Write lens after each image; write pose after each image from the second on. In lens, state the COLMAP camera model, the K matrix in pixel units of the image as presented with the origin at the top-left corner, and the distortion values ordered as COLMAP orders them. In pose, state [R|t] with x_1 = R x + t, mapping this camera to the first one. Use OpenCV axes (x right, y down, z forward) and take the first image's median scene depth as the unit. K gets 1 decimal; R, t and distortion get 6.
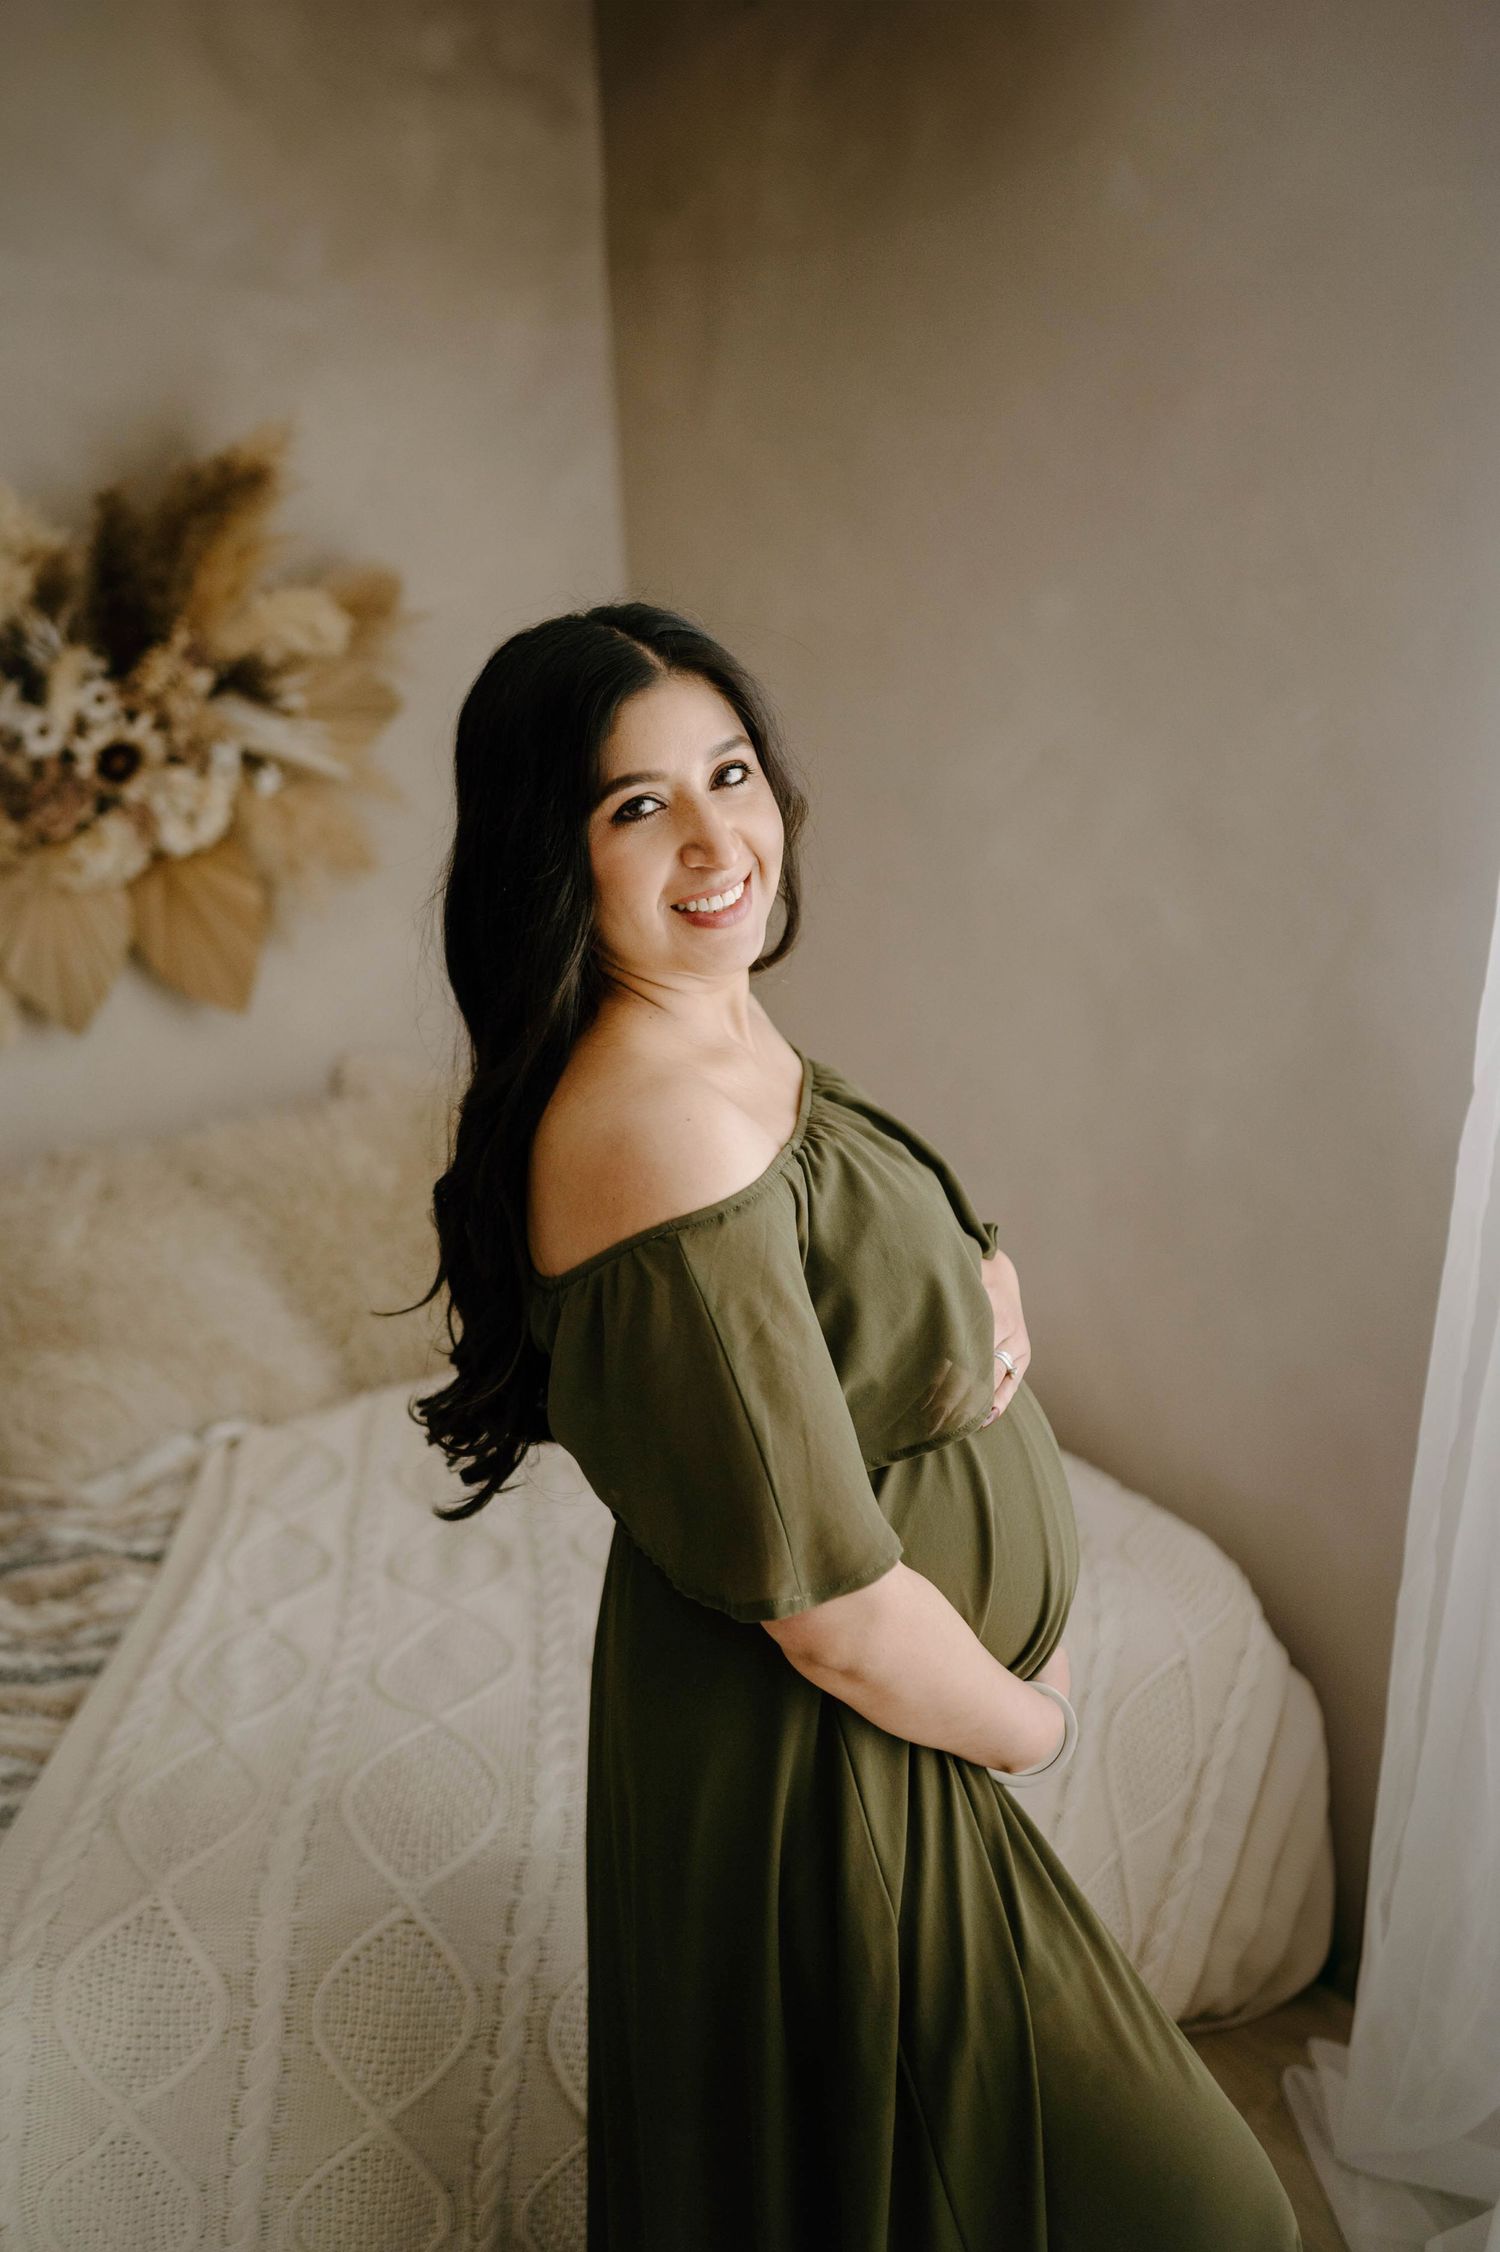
lens RADIAL K [[2022.1, 0, 661.4], [0, 2022.1, 1122.7], [0, 0, 1]] dist [0.071758, -0.166008]
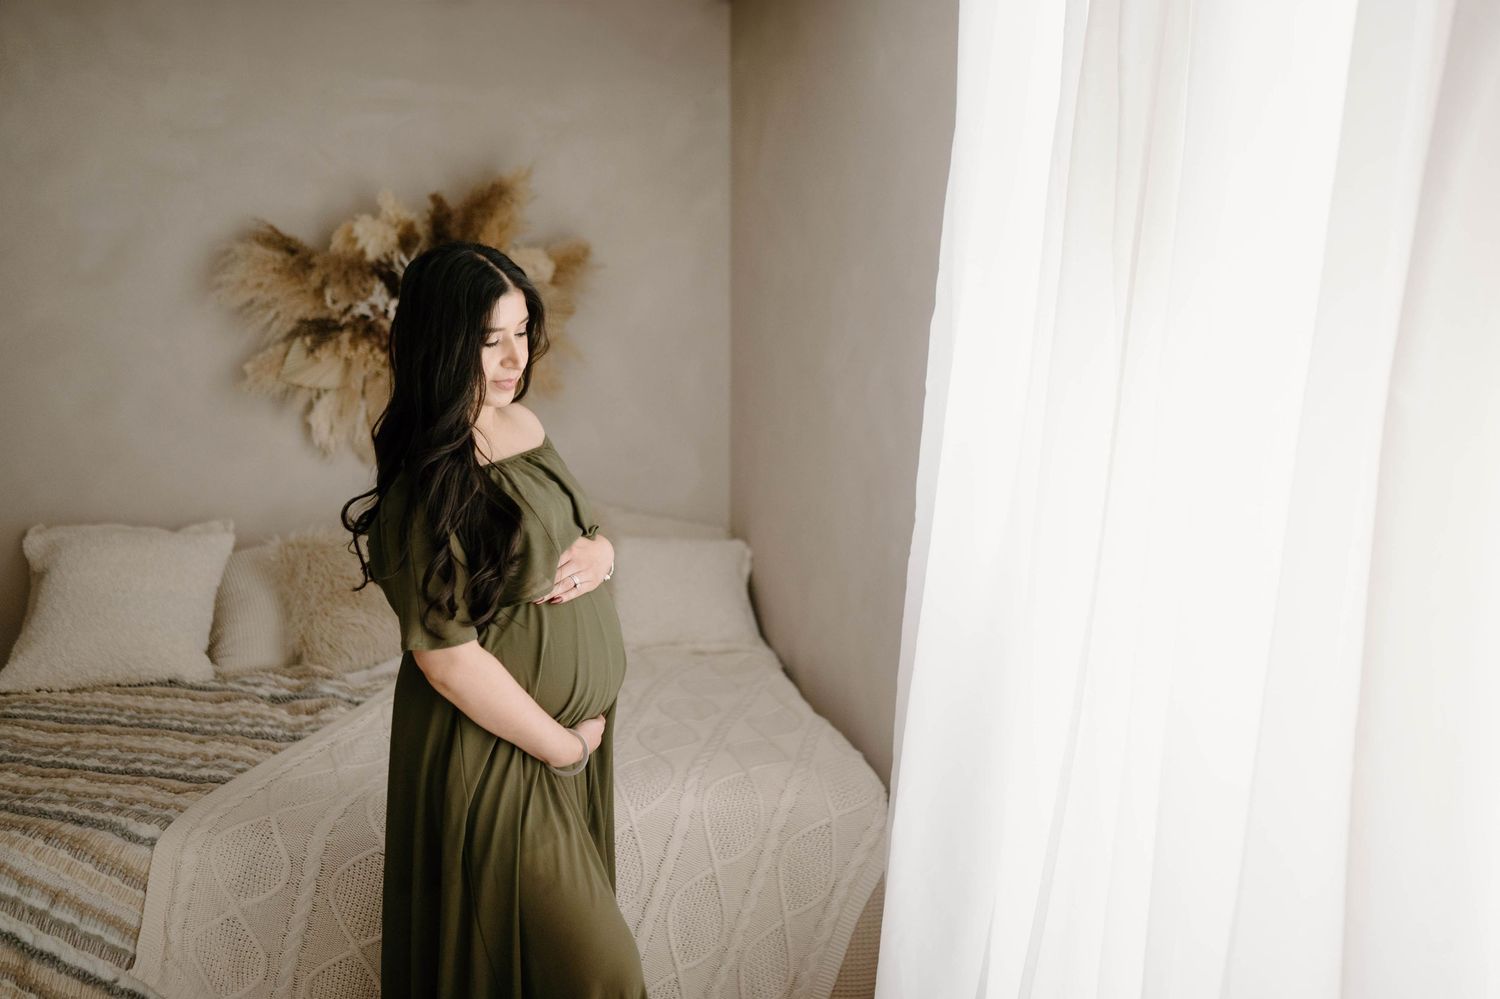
lens RADIAL K [[1288.8, 0, 651.9], [0, 1288.8, 500.1], [0, 0, 1]] dist [-0.030946, -0.003379]
pose [[0.963213, 0.105305, -0.247247, 0.422903], [-0.126662, 0.989324, -0.072080, 0.087568], [0.237017, 0.100746, 0.966268, -0.246069]]
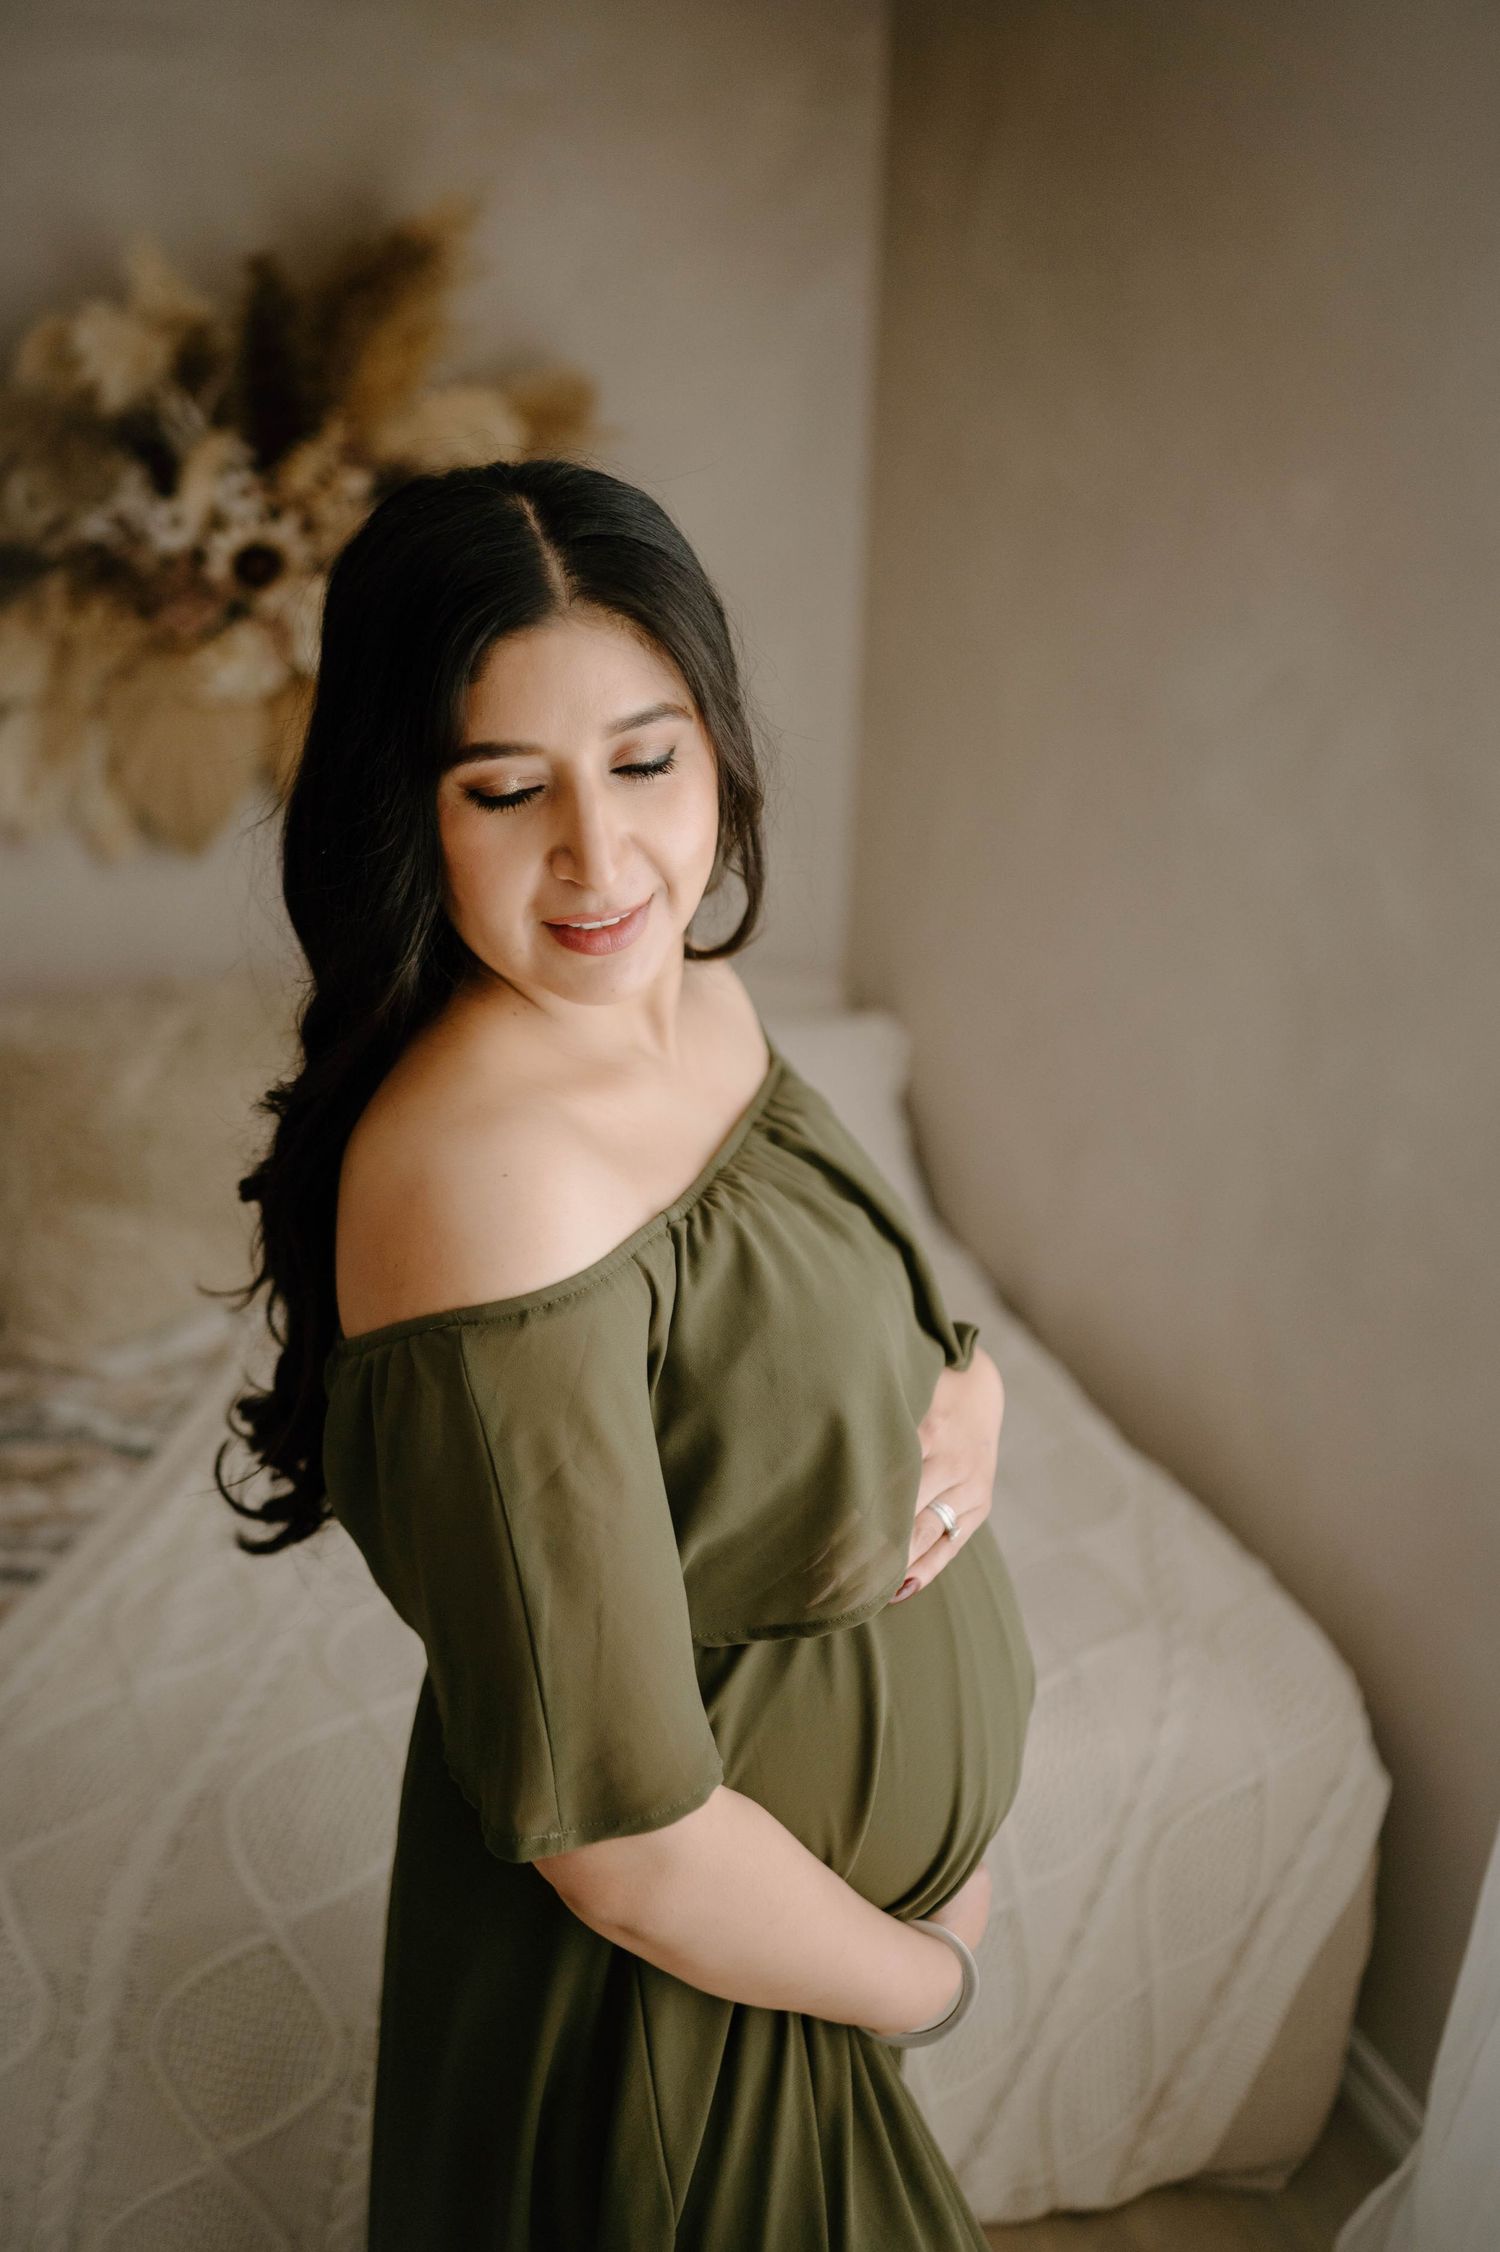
lens RADIAL K [[2022.1, 0, 661.4], [0, 2022.1, 1122.7], [0, 0, 1]] dist [0.071758, -0.166008]
pose [[0.980650, 0.141378, -0.135414, 0.105995], [-0.129651, 0.987295, 0.091864, -0.061004], [0.146681, -0.072530, 0.986521, 0.179060]]
